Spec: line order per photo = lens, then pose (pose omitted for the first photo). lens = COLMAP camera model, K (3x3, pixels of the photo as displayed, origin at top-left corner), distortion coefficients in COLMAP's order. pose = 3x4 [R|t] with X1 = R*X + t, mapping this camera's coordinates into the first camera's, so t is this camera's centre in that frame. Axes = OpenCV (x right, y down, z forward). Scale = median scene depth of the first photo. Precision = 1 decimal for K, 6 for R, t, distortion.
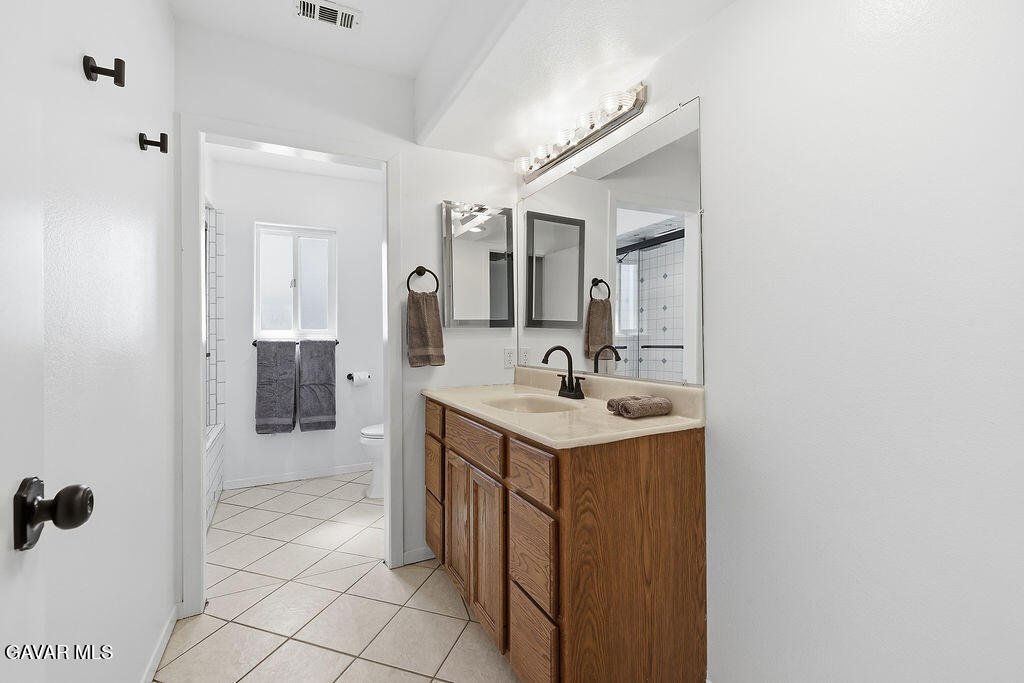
lens RADIAL K [[437.0, 0, 506.1], [0, 437.0, 337.3], [0, 0, 1]] dist [0.001128, -0.000605]
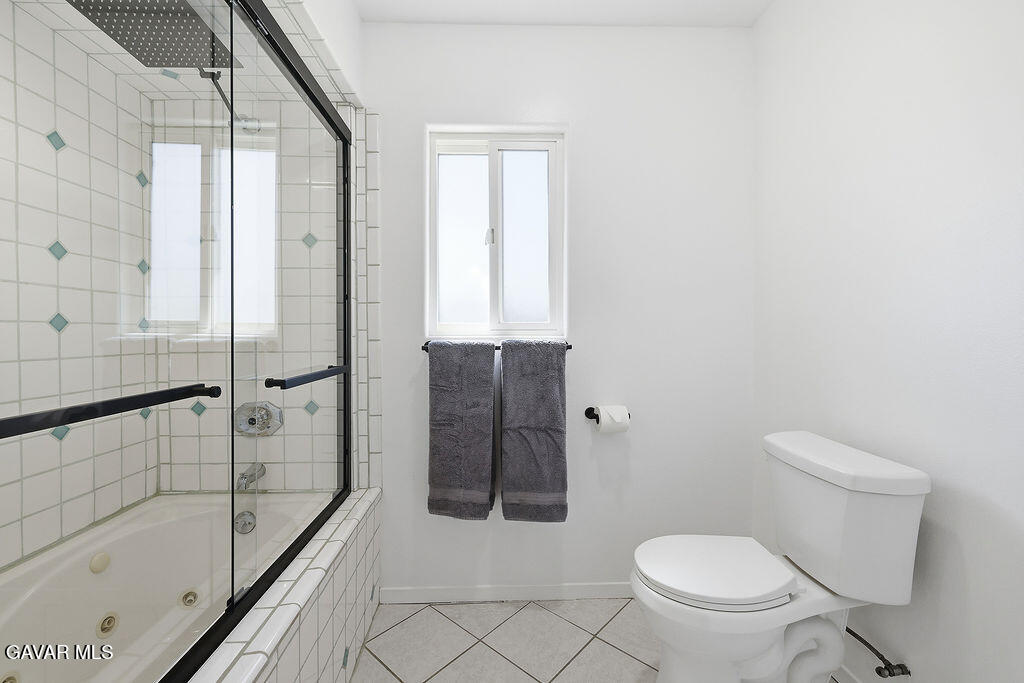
lens RADIAL K [[437.0, 0, 498.3], [0, 437.0, 314.7], [0, 0, 1]] dist [0.001128, -0.000605]
pose [[0.914027, 0.000317, -0.405652, -0.264754], [0.001983, 0.999984, 0.005249, -0.028147], [0.405648, -0.005602, 0.914012, 0.523394]]
